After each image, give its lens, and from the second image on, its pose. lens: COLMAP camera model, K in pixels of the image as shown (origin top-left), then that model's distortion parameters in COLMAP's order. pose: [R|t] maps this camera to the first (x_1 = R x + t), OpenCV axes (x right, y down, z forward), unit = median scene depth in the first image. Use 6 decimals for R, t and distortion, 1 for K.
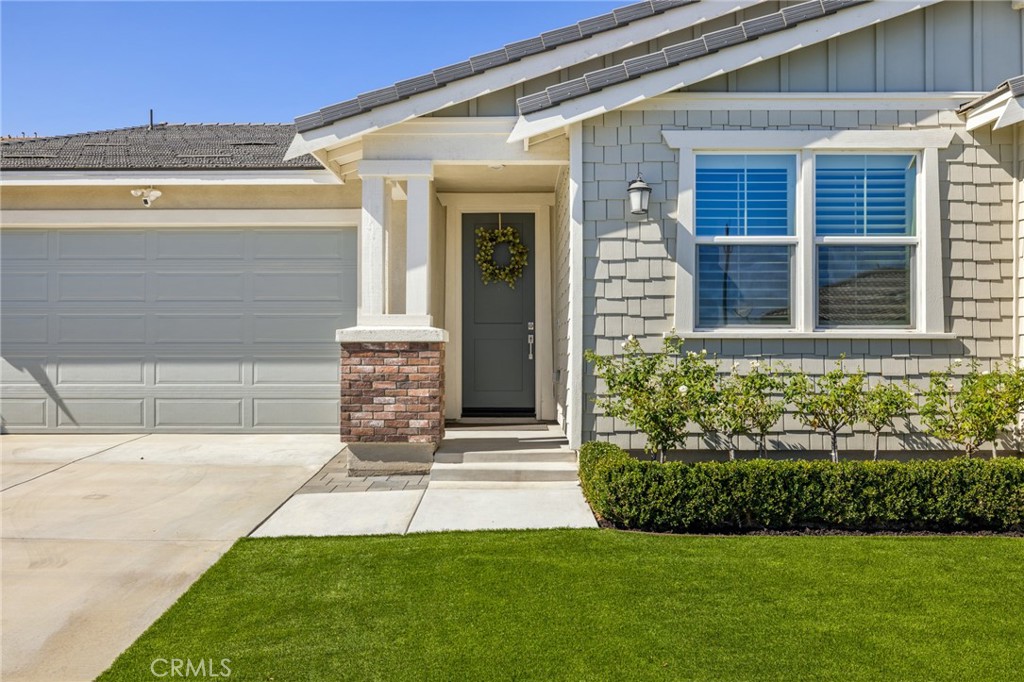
lens RADIAL K [[821.8, 0, 512.0], [0, 821.8, 341.0], [0, 0, 1]] dist [-0.003302, -0.000910]
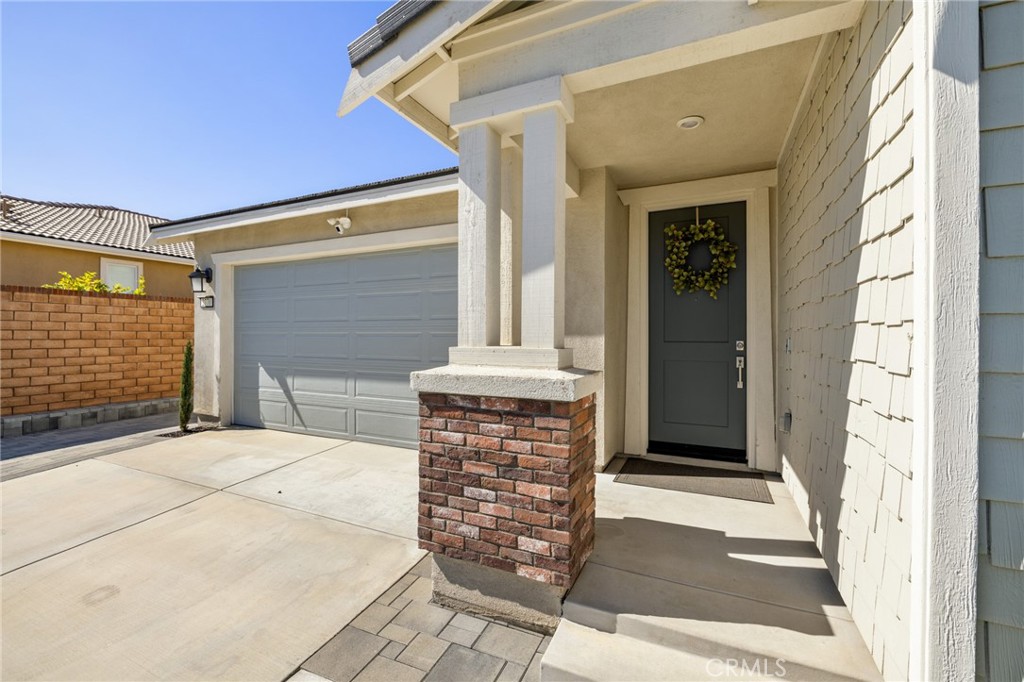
lens RADIAL K [[431.9, 0, 509.7], [0, 431.9, 333.0], [0, 0, 1]] dist [0.000986, 0.000078]
pose [[0.907829, 0.000225, -0.419340, -0.005299], [0.002332, 0.999982, 0.005585, -0.045419], [0.419334, -0.006048, 0.907812, 0.727556]]
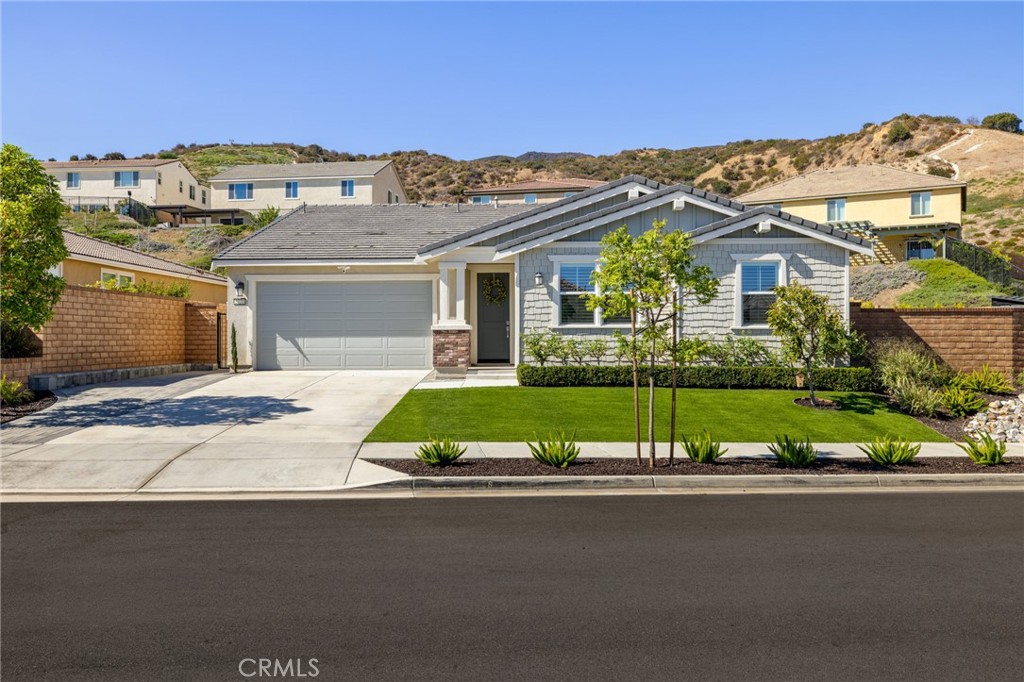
lens RADIAL K [[821.8, 0, 512.0], [0, 821.8, 341.0], [0, 0, 1]] dist [-0.003302, -0.000910]
pose [[0.999827, -0.002131, -0.018474, 0.104119], [0.002358, 0.999922, 0.012259, 0.005367], [0.018447, -0.012301, 0.999754, -1.715509]]
